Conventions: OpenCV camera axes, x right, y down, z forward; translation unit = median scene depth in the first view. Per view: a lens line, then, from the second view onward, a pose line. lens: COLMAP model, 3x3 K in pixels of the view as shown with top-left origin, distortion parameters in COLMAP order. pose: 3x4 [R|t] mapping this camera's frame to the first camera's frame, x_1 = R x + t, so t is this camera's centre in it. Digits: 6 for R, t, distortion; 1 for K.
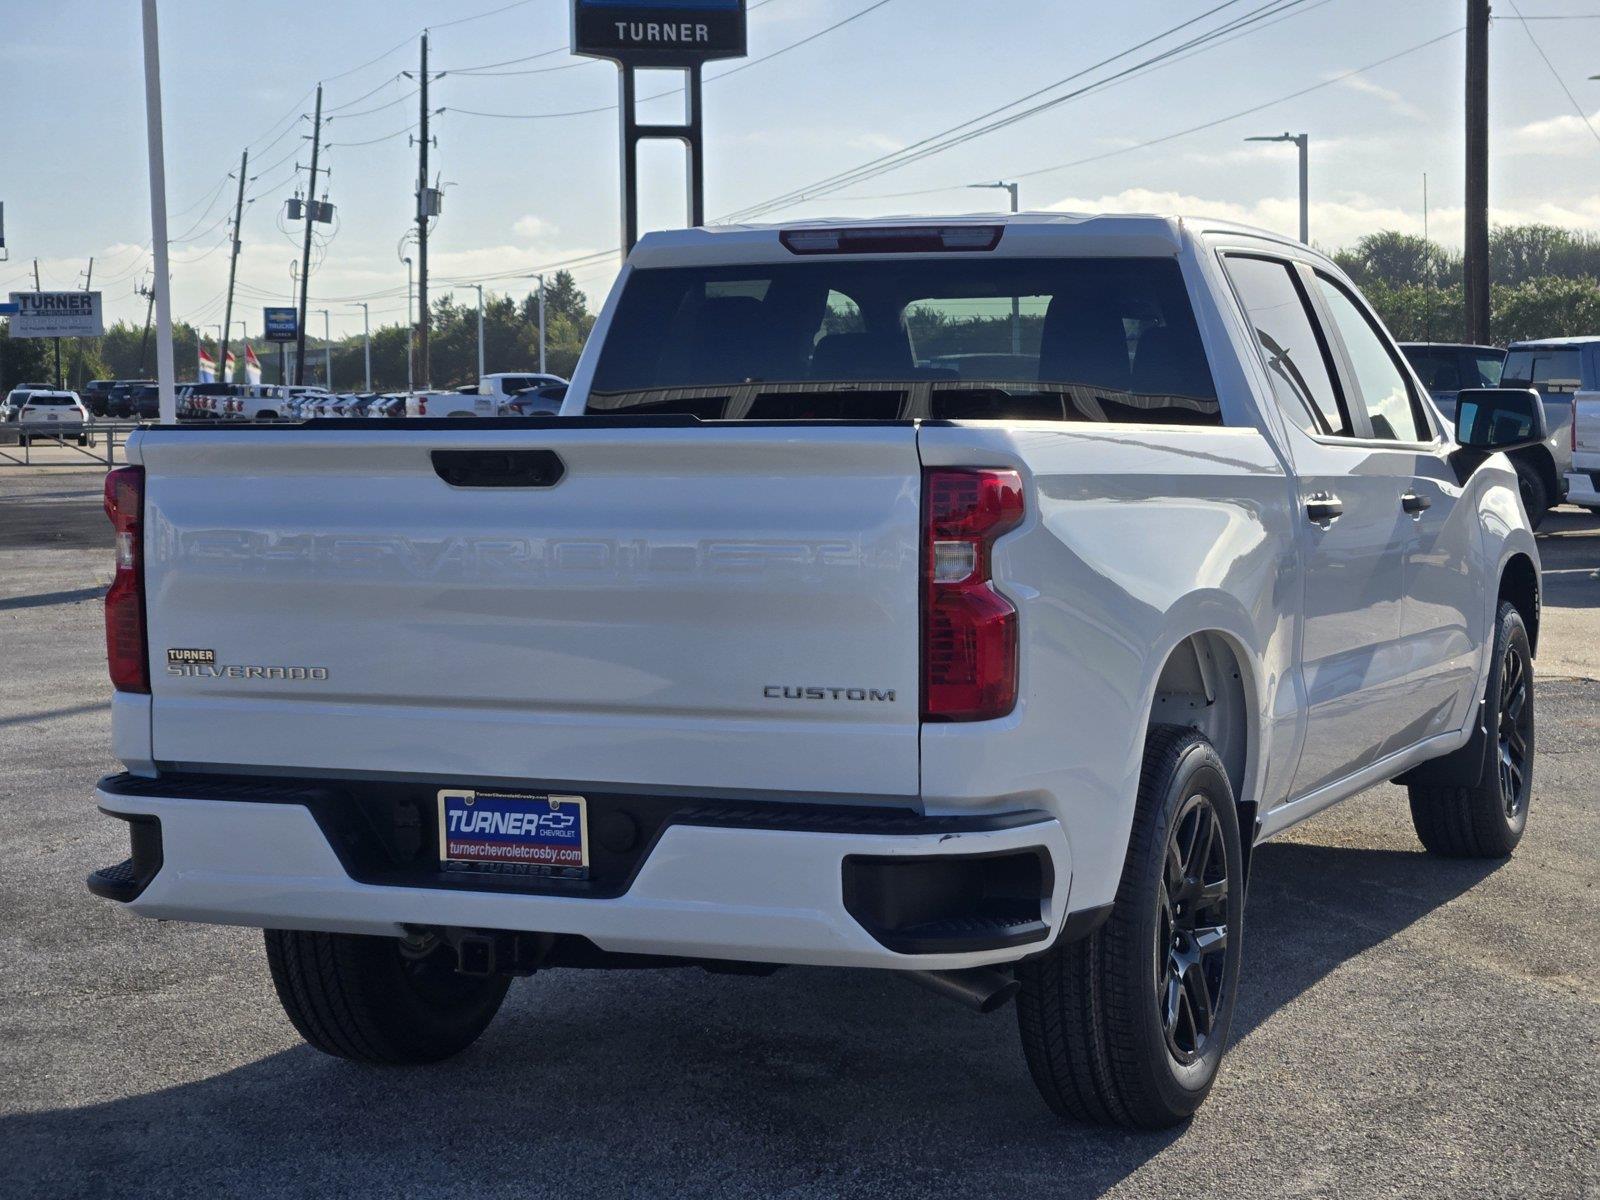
lens RADIAL K [[2926.3, 0, 899.3], [0, 2926.3, 670.5], [0, 0, 1]] dist [0.202096, -0.122233]
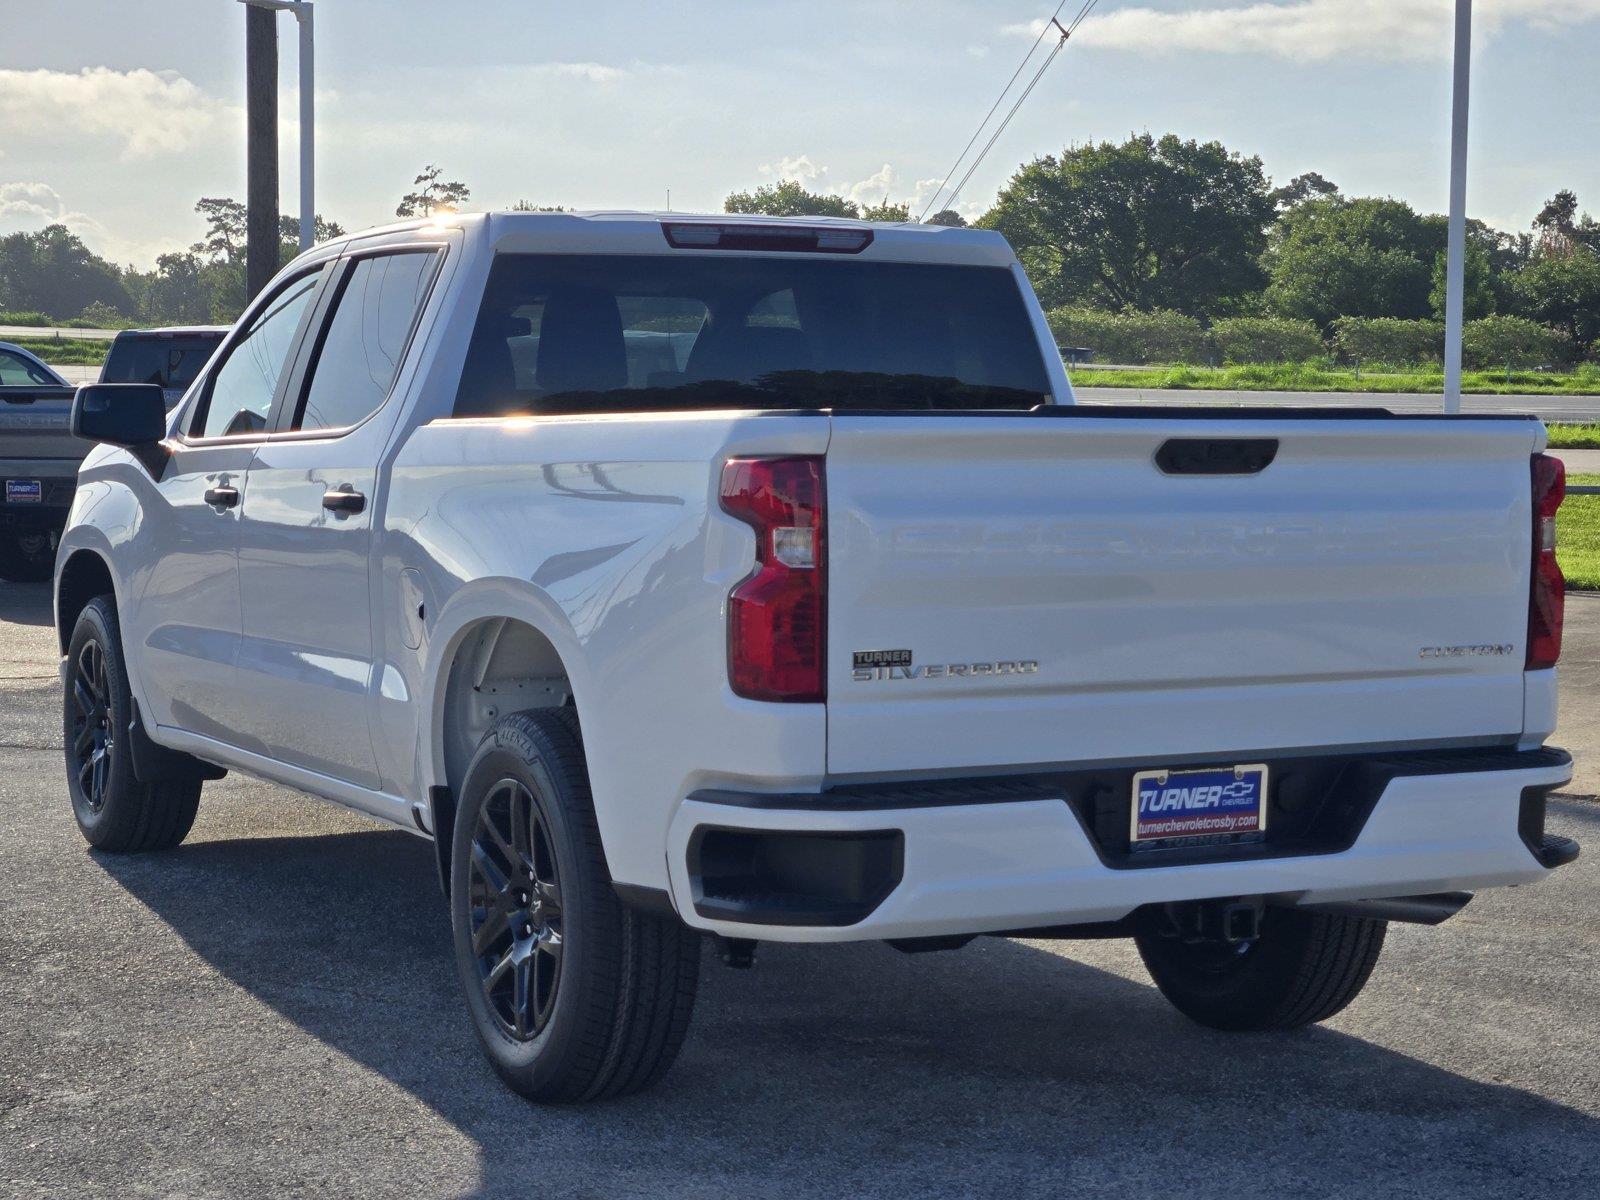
lens RADIAL K [[3054.4, 0, 800.8], [0, 3054.4, 745.5], [0, 0, 1]] dist [-1.009394, 8.354967]
pose [[0.675398, -0.081887, 0.732893, -1.002304], [0.058263, 0.996635, 0.057663, -0.035637], [-0.735148, 0.003755, 0.677896, 0.381907]]
